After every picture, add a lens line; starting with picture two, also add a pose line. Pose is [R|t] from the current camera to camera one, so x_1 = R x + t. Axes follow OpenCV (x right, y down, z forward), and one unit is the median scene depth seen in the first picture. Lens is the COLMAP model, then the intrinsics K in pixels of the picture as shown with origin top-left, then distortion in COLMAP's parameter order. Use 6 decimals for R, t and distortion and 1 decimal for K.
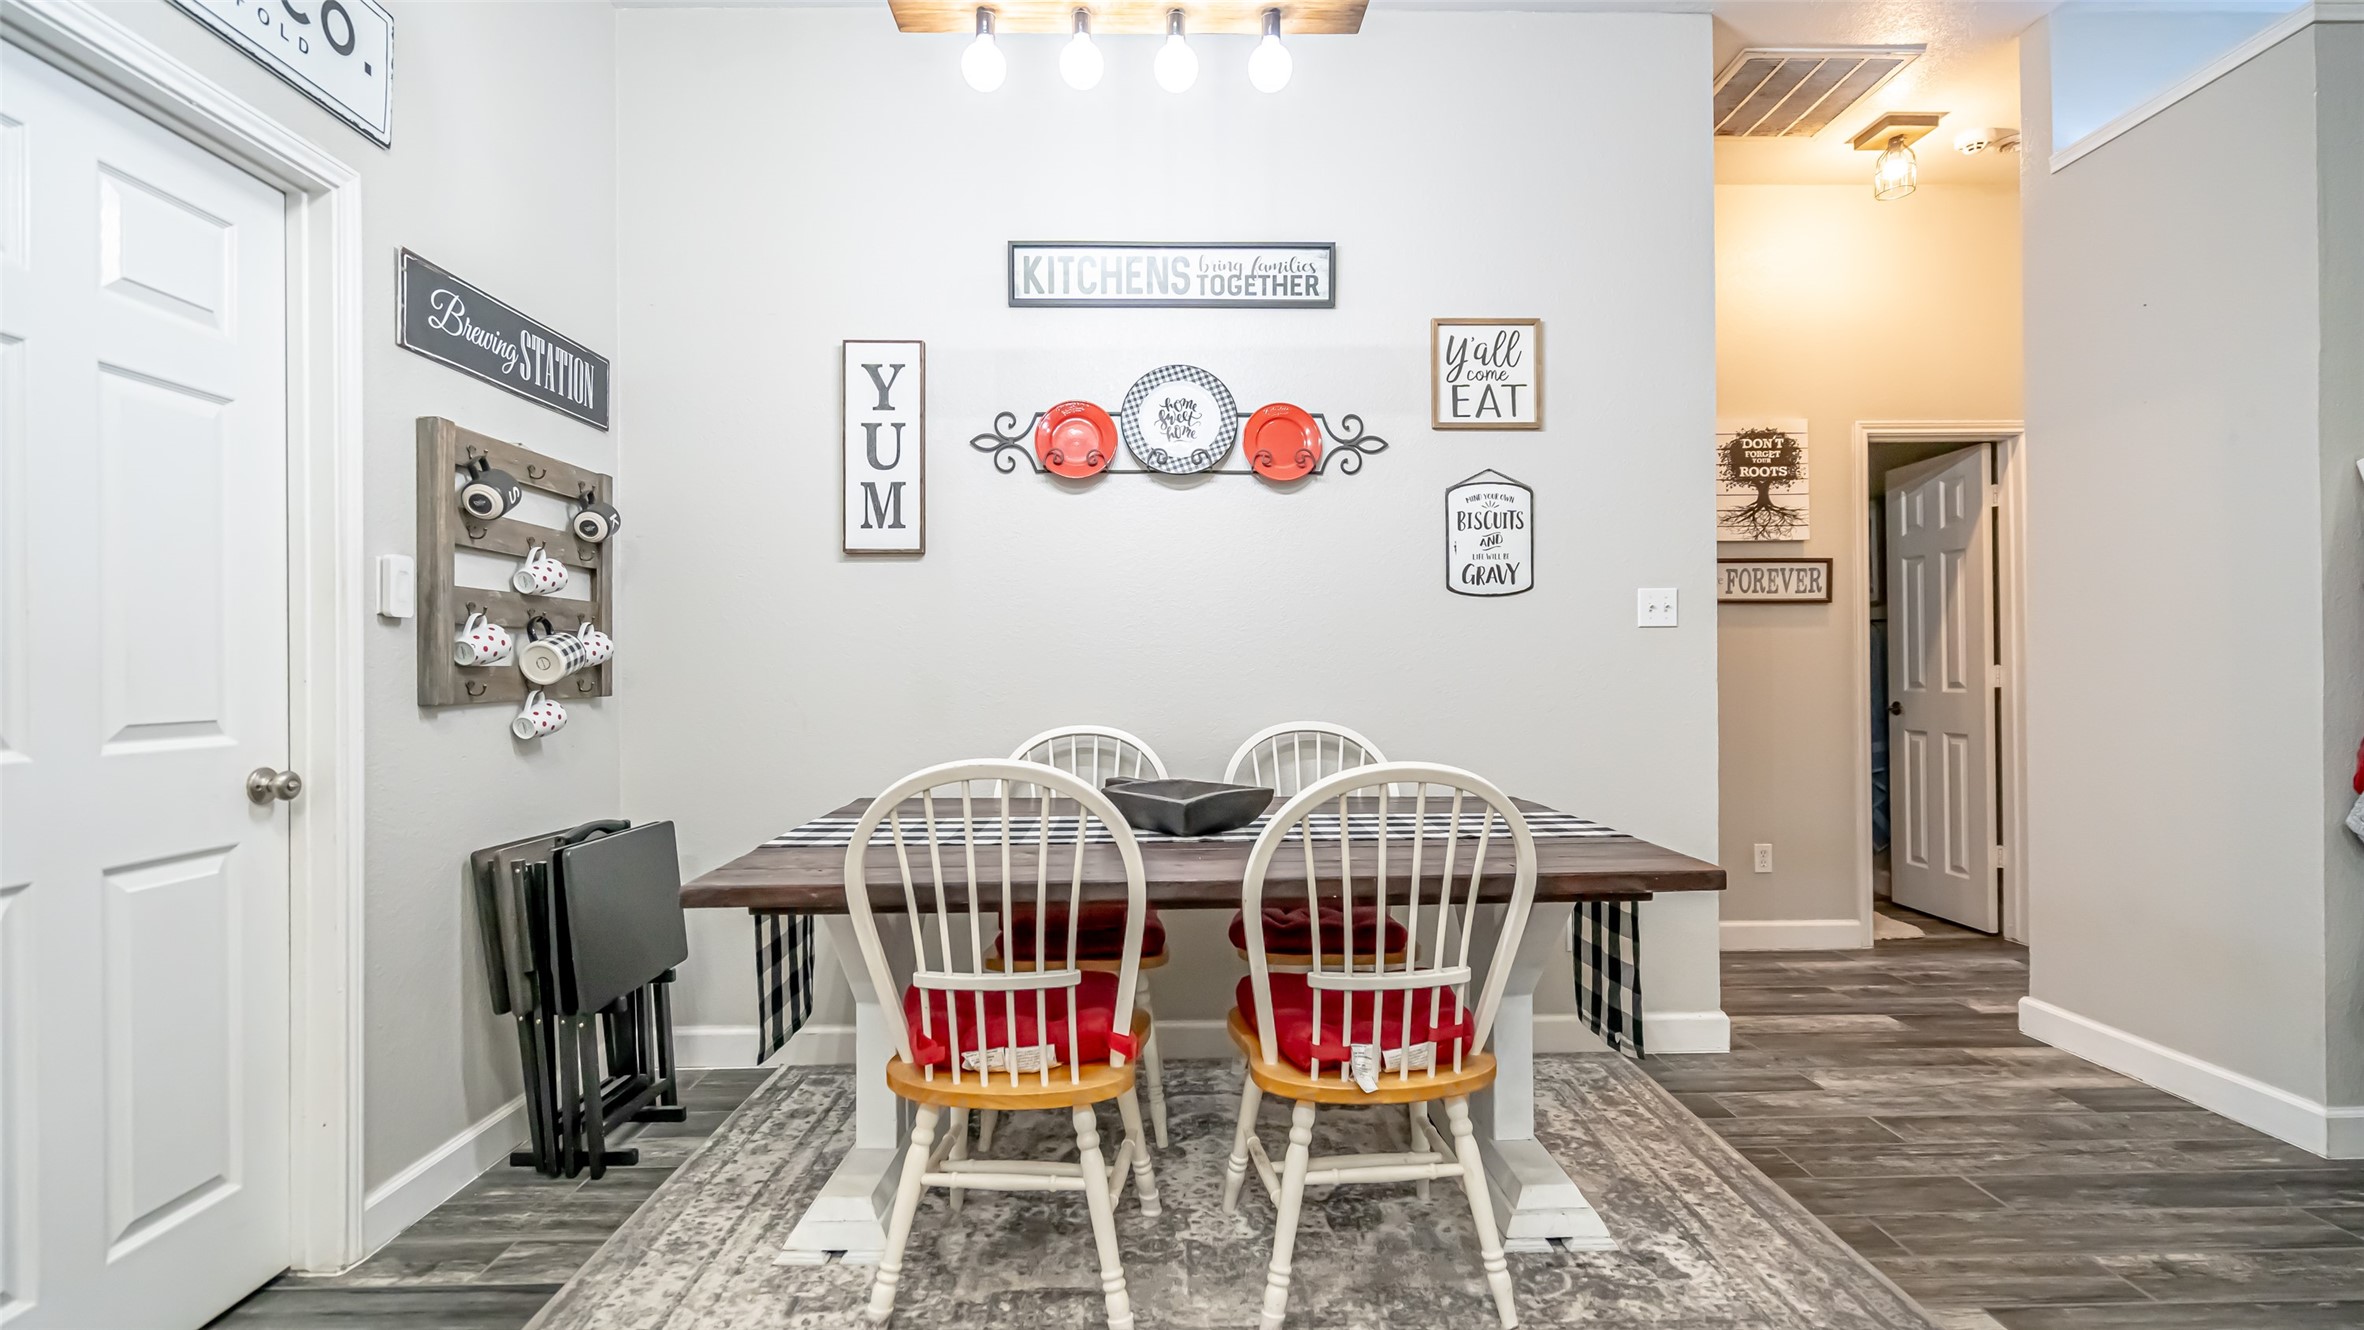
lens RADIAL K [[1069.6, 0, 1198.9], [0, 1069.6, 667.9], [0, 0, 1]] dist [-0.008134, 0.002869]
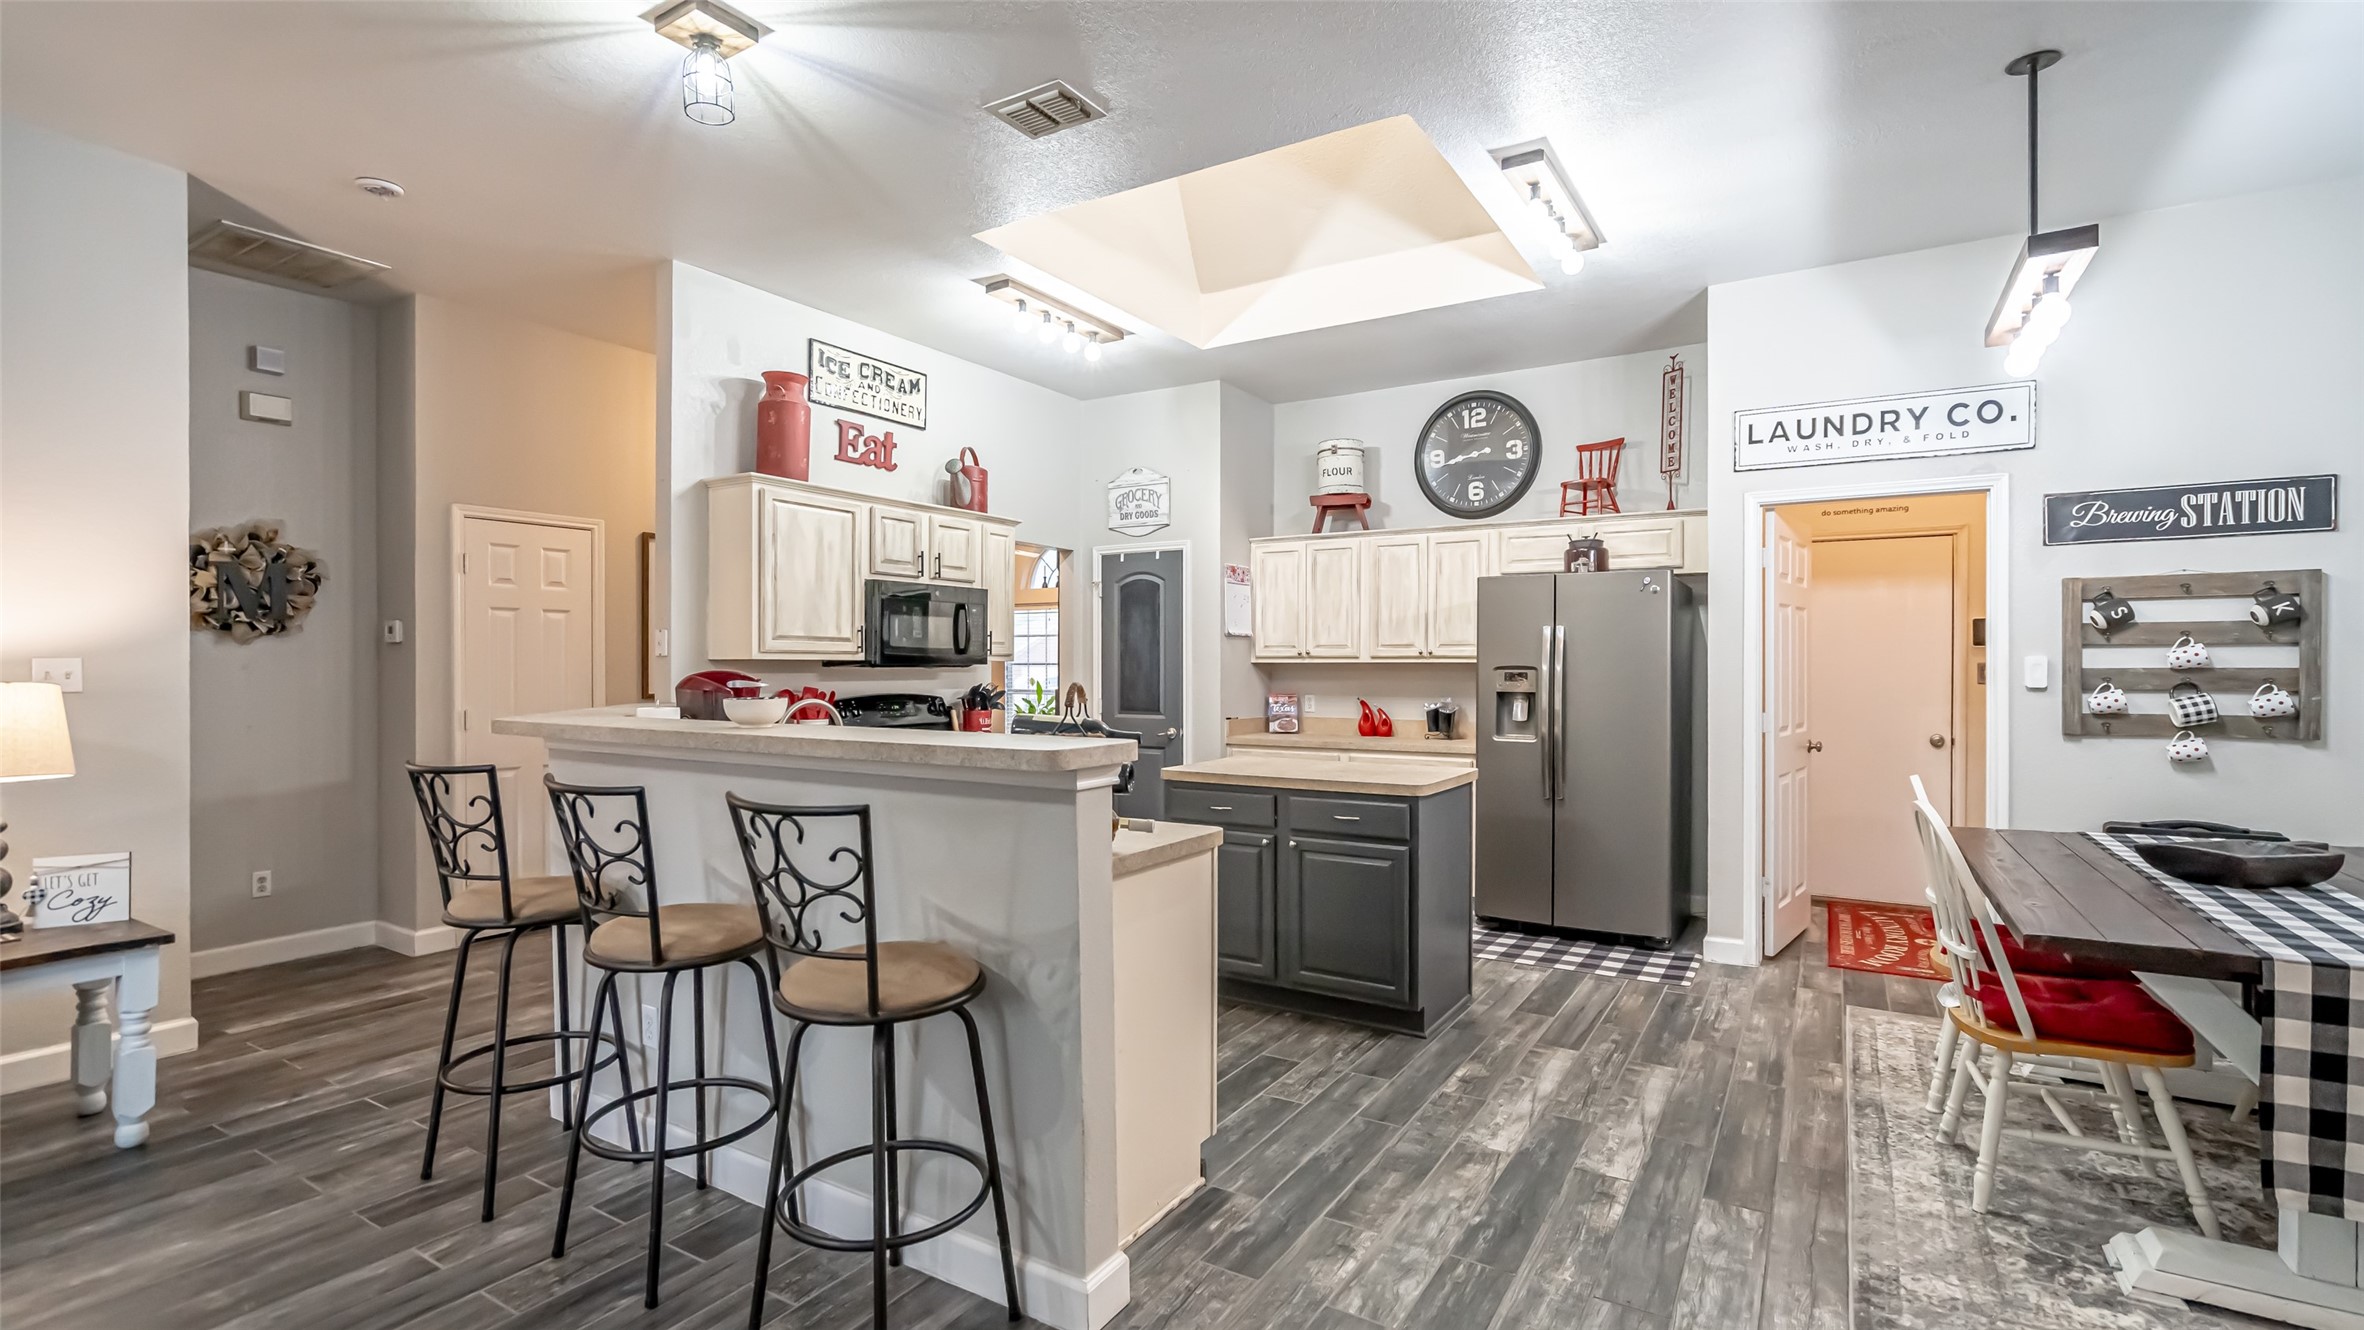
lens RADIAL K [[1069.6, 0, 1177.2], [0, 1069.6, 665.3], [0, 0, 1]] dist [-0.008134, 0.002869]
pose [[-0.539744, 0.008157, -0.841790, 1.299432], [0.009199, 0.999950, 0.003791, -0.082726], [0.841779, -0.005698, -0.539792, 0.544500]]
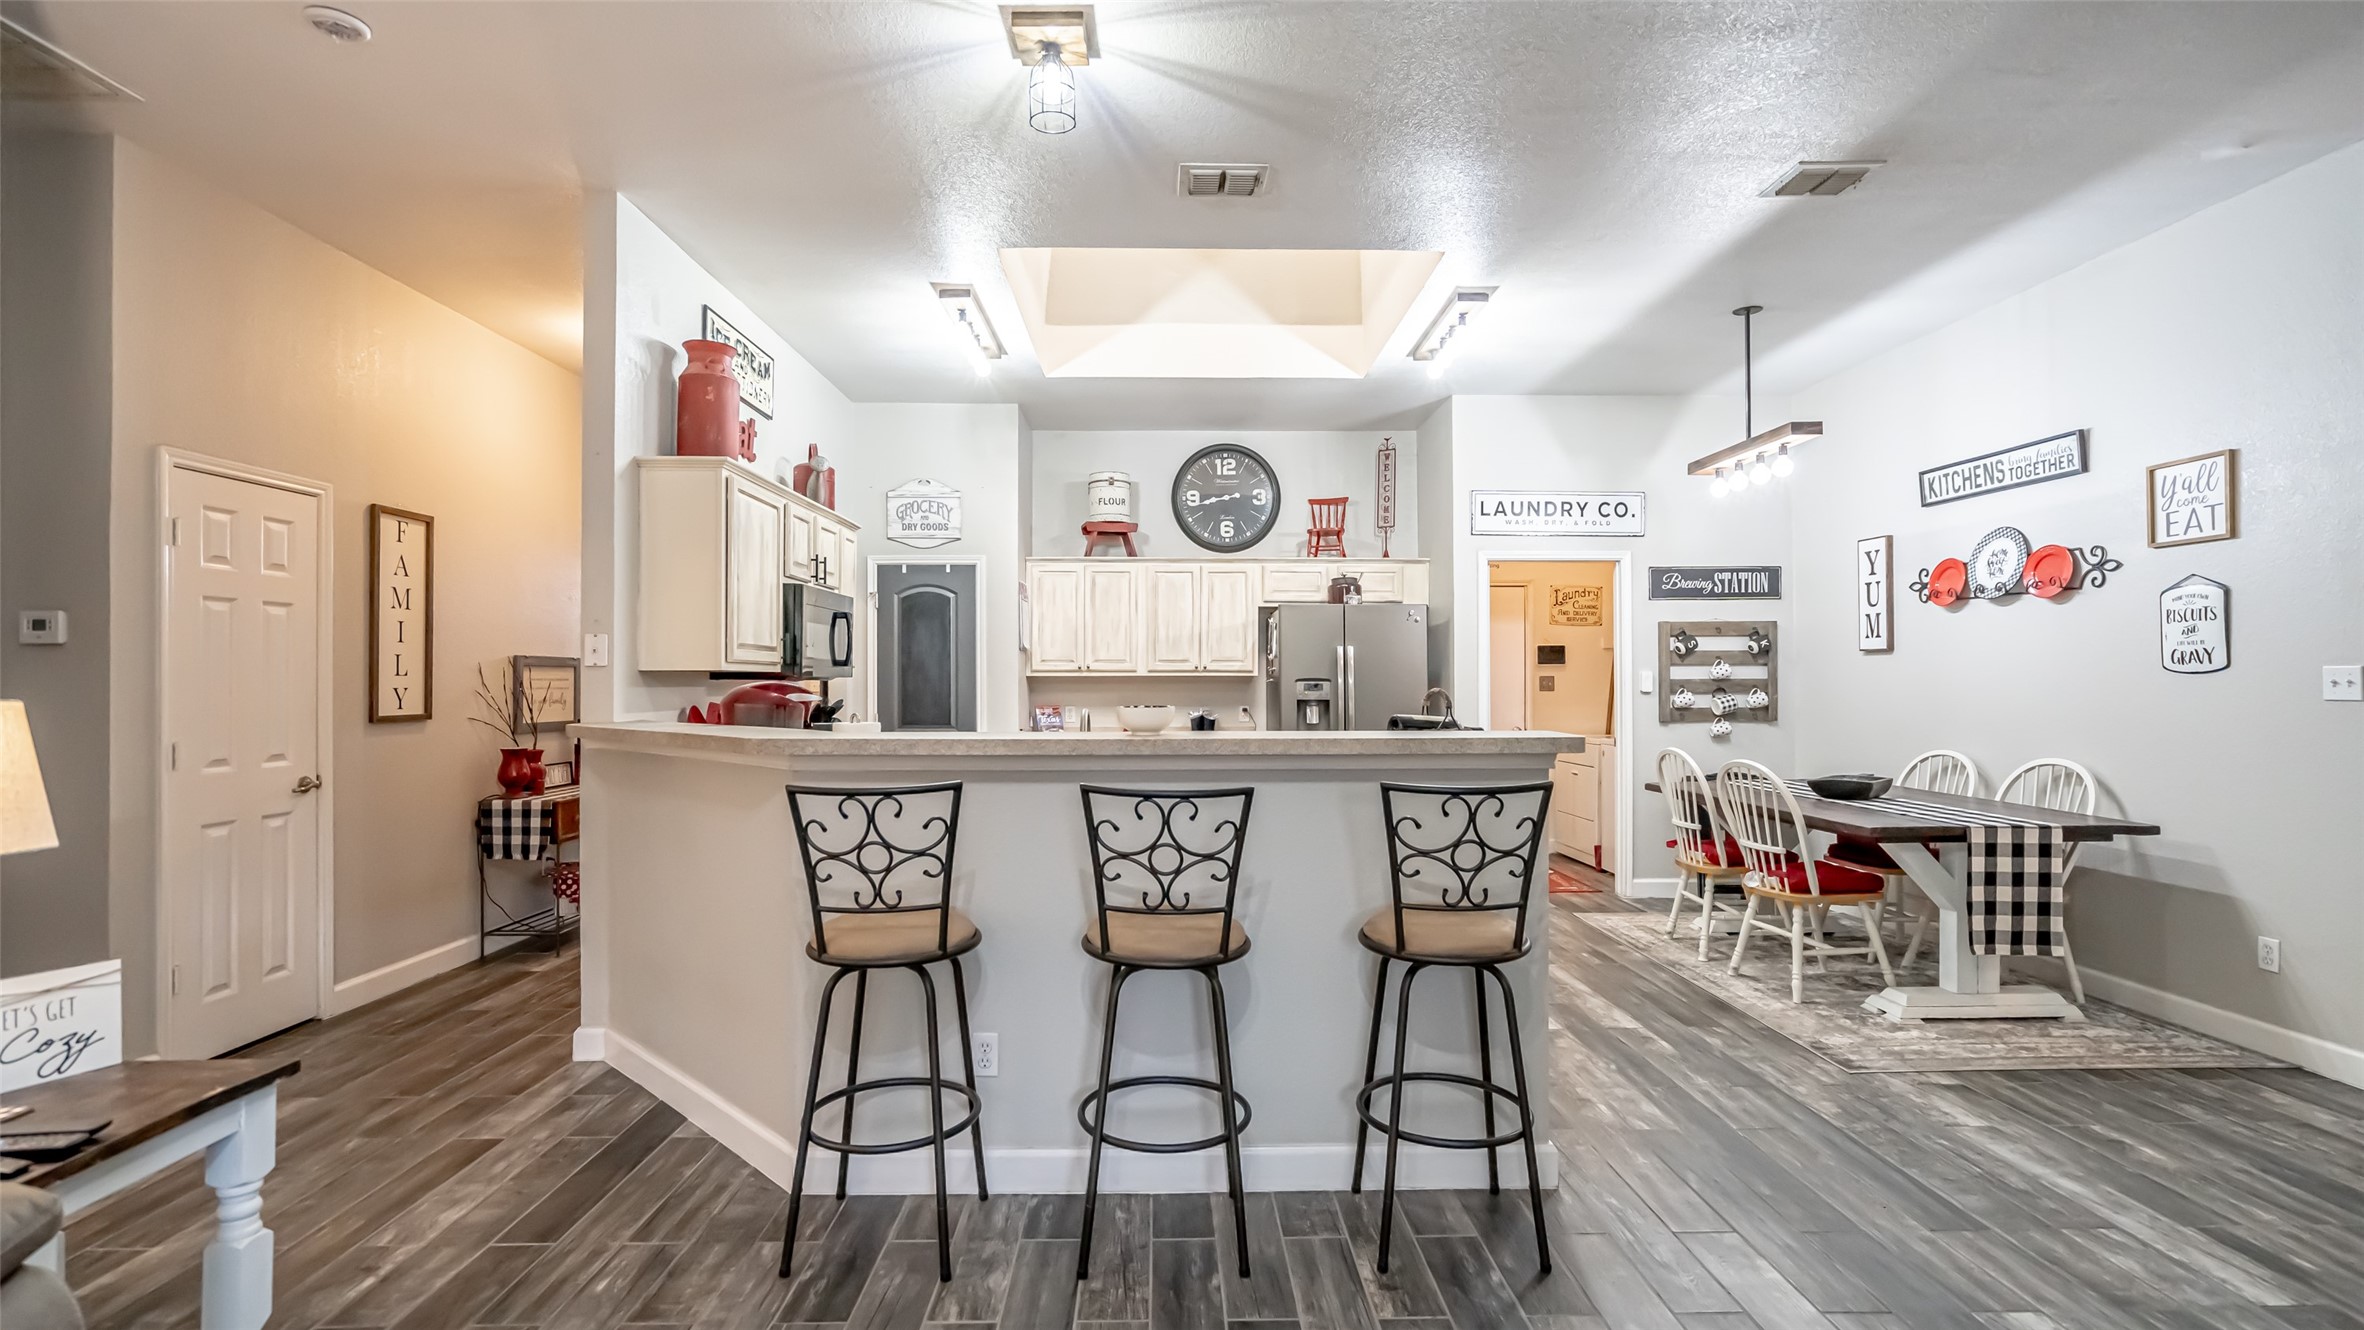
lens RADIAL K [[1069.6, 0, 1174.3], [0, 1069.6, 671.1], [0, 0, 1]] dist [-0.008134, 0.002869]
pose [[-0.000308, -0.001787, -0.999998, 1.679467], [0.007780, 0.999968, -0.001790, -0.083704], [0.999970, -0.007781, -0.000294, -0.242455]]
